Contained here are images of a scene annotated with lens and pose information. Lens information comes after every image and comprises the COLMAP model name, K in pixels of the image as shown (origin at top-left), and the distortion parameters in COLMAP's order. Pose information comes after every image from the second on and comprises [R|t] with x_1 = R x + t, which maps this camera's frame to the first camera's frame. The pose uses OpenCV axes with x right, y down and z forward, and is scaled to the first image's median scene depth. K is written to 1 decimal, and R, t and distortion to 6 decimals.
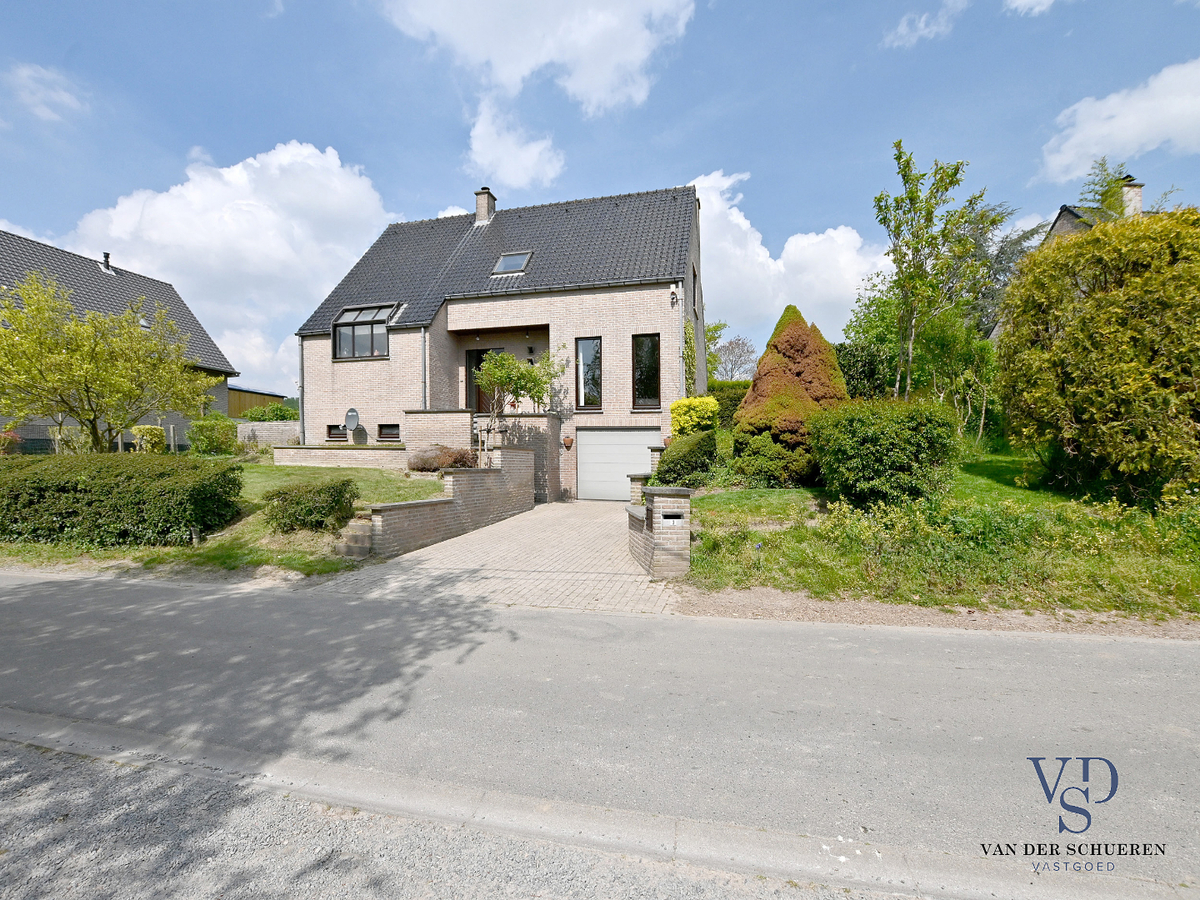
lens RADIAL K [[524.2, 0, 593.9], [0, 524.2, 467.3], [0, 0, 1]] dist [-0.031944, 0.003423]
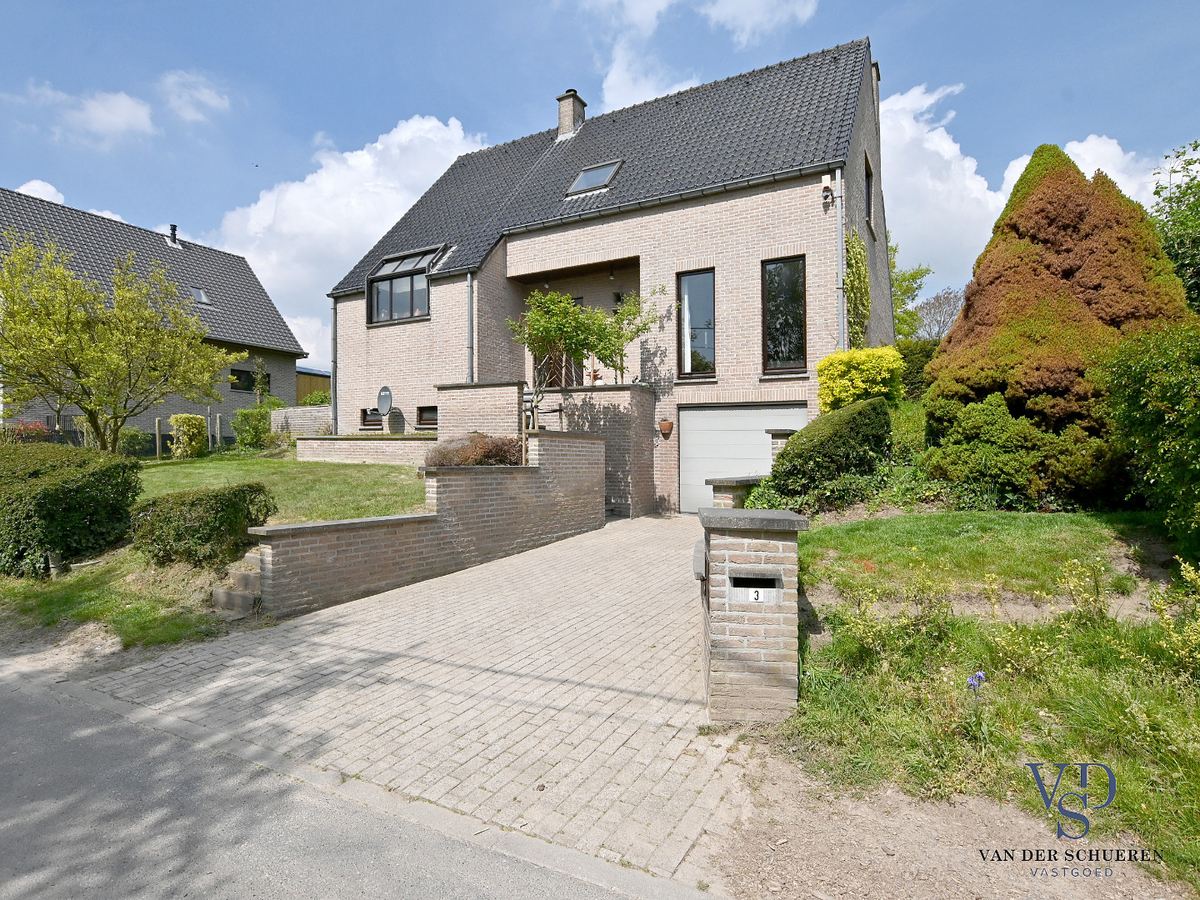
lens RADIAL K [[618.3, 0, 603.8], [0, 618.3, 457.7], [0, 0, 1]] dist [-0.027417, 0.000855]
pose [[0.970310, 0.000162, -0.241864, 0.068823], [-0.002612, 0.999948, -0.009809, -0.000893], [0.241850, 0.010150, 0.970260, 0.217465]]
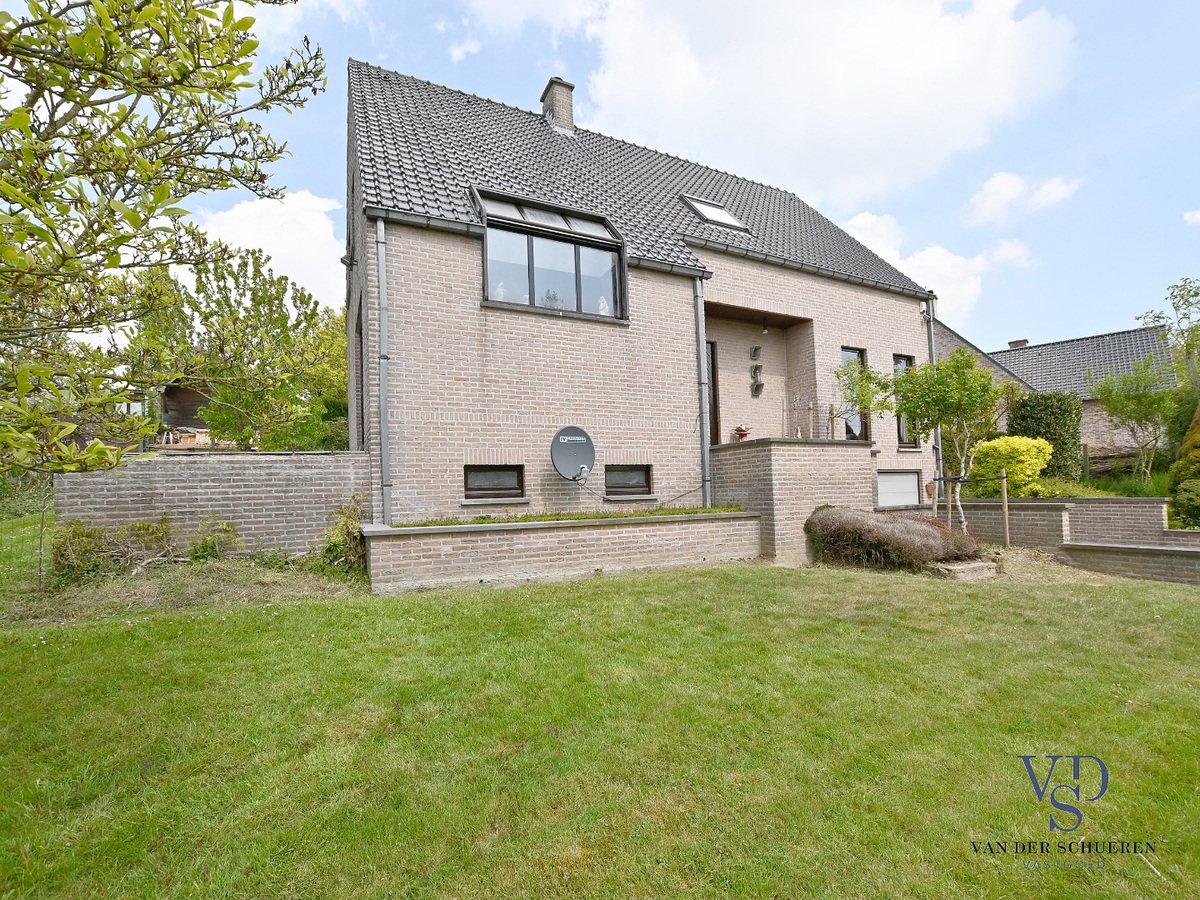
lens RADIAL K [[524.2, 0, 620.9], [0, 524.2, 472.4], [0, 0, 1]] dist [-0.031944, 0.003423]
pose [[0.746112, -0.008418, 0.665767, -0.766526], [0.042489, 0.998484, -0.034992, -0.064251], [-0.664464, 0.054395, 0.745338, 0.707384]]
